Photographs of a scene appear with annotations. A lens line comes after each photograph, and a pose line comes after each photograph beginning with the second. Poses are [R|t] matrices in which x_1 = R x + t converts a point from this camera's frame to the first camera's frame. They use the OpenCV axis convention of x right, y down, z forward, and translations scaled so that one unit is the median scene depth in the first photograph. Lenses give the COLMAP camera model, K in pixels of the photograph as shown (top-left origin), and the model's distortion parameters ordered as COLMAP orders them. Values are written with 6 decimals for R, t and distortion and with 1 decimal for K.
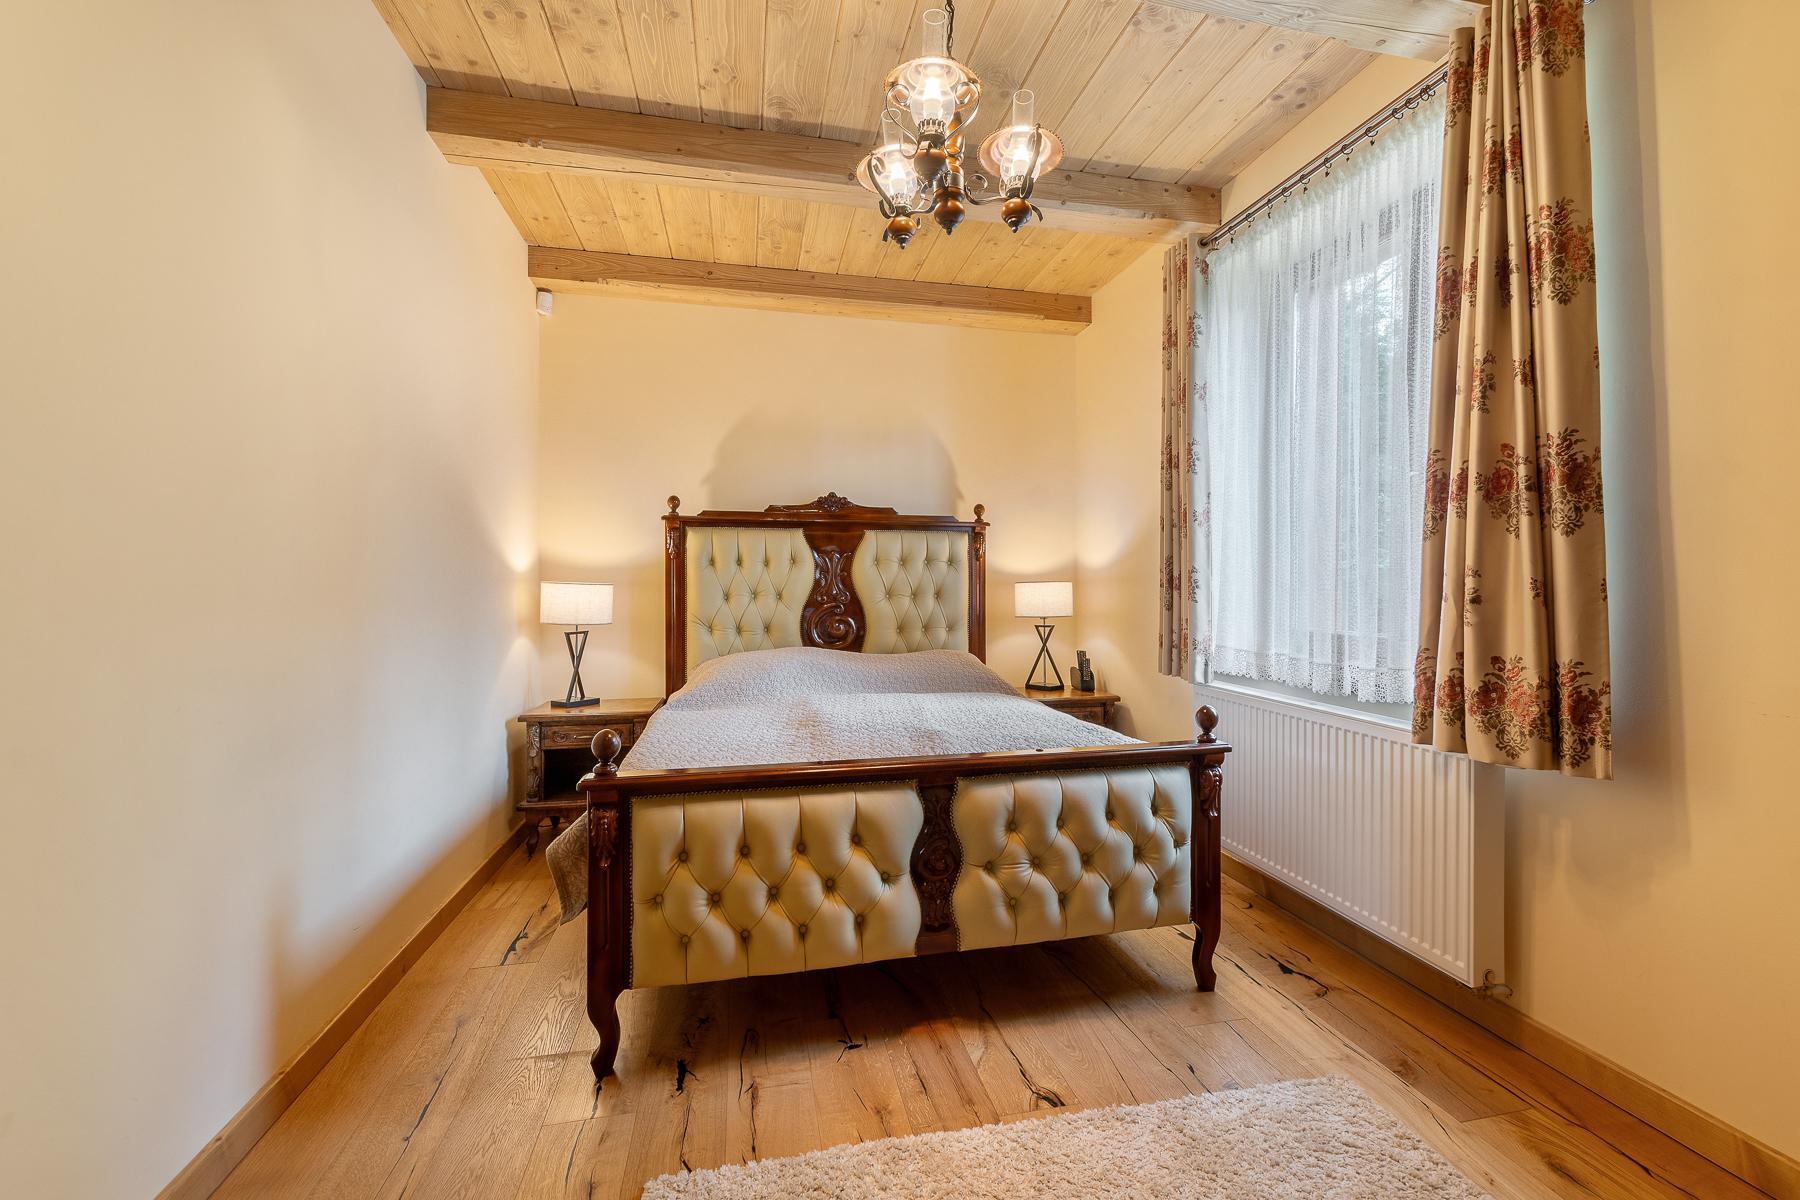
lens RADIAL K [[784.3, 0, 901.1], [0, 784.3, 593.4], [0, 0, 1]] dist [0.004646, -0.003395]
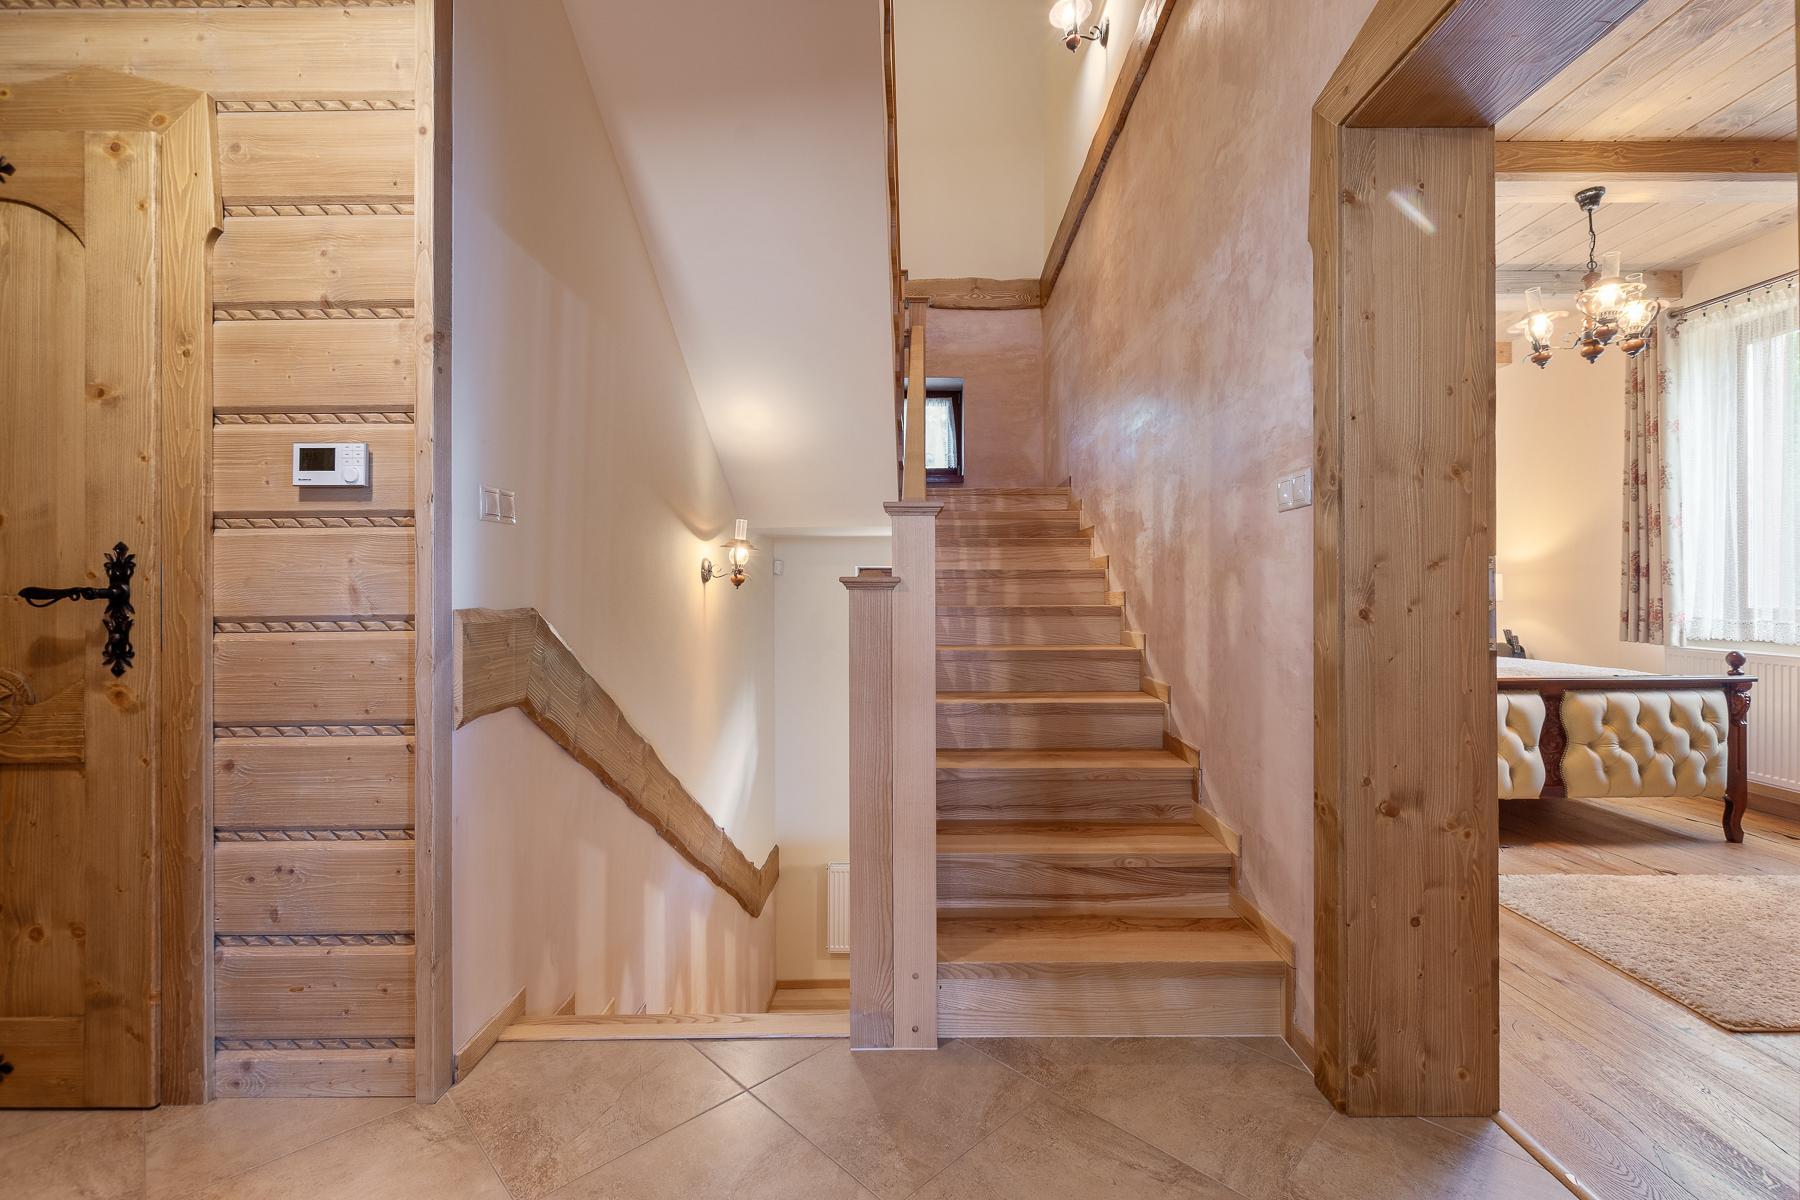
lens RADIAL K [[784.3, 0, 905.3], [0, 784.3, 590.1], [0, 0, 1]] dist [0.004646, -0.003395]
pose [[0.976261, -0.002714, -0.216582, -0.866328], [0.001098, 0.999971, -0.007580, 0.039899], [0.216597, 0.007162, 0.976235, -0.833578]]
